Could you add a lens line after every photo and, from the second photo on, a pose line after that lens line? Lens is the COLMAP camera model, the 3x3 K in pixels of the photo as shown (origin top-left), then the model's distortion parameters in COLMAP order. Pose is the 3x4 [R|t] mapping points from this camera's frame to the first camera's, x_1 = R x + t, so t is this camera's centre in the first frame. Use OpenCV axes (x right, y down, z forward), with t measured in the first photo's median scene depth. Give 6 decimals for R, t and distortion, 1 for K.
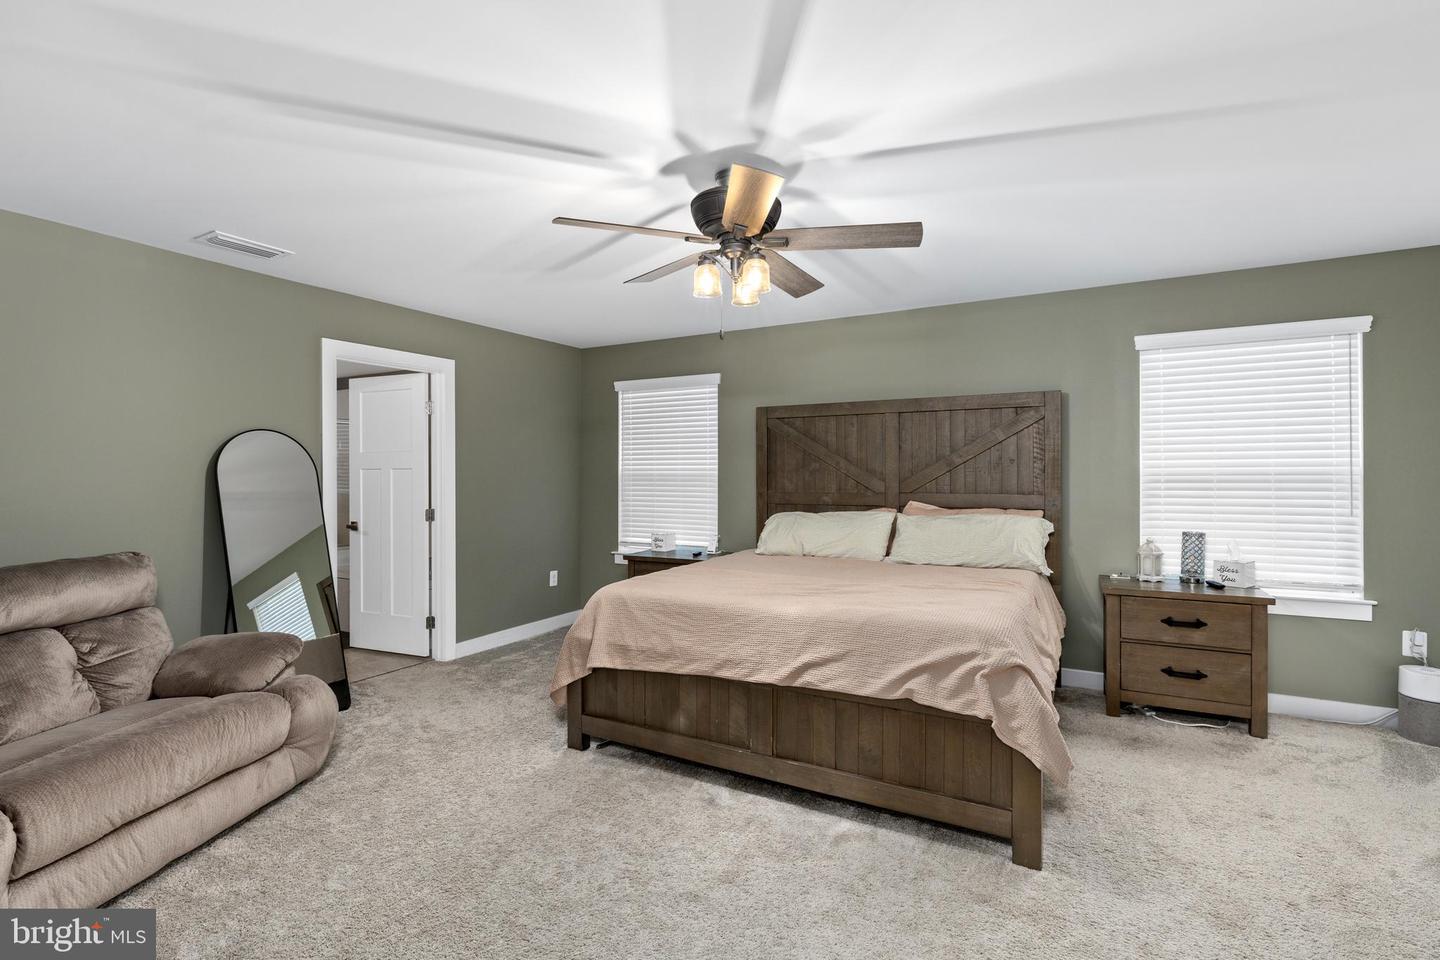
lens RADIAL K [[666.1, 0, 725.8], [0, 666.1, 477.4], [0, 0, 1]] dist [-0.000239, 0.000098]
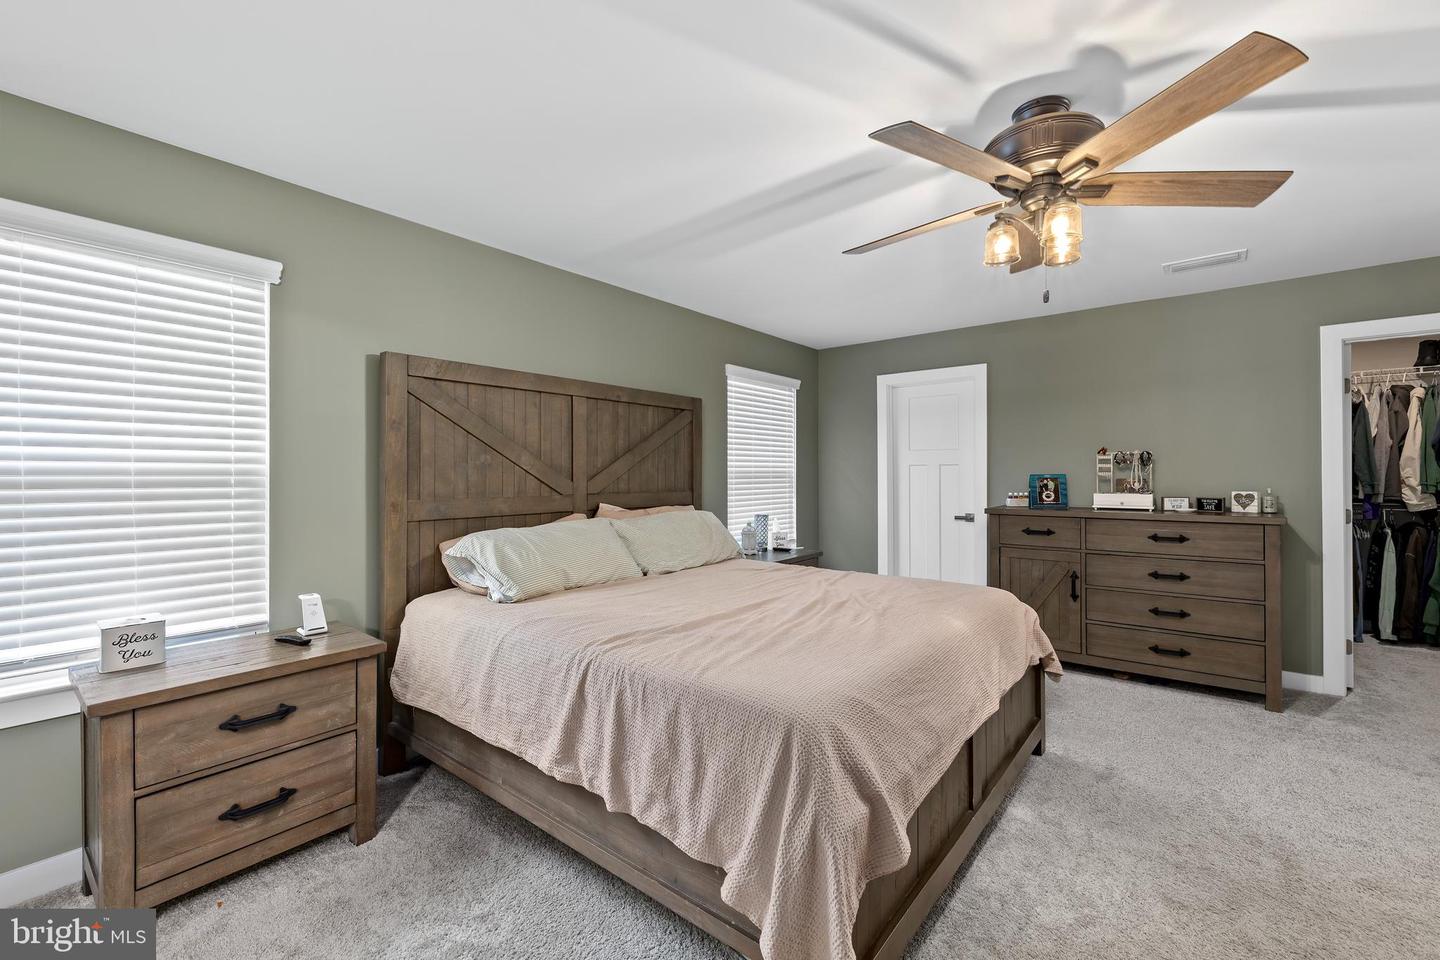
lens RADIAL K [[602.7, 0, 720.0], [0, 602.7, 480.0], [0, 0, 1]] dist [-0.001310, -0.000128]
pose [[0.181907, -0.003702, 0.983309, -0.500198], [0.010559, 0.999943, 0.001812, 0.006826], [-0.983259, 0.010053, 0.181936, 0.784544]]
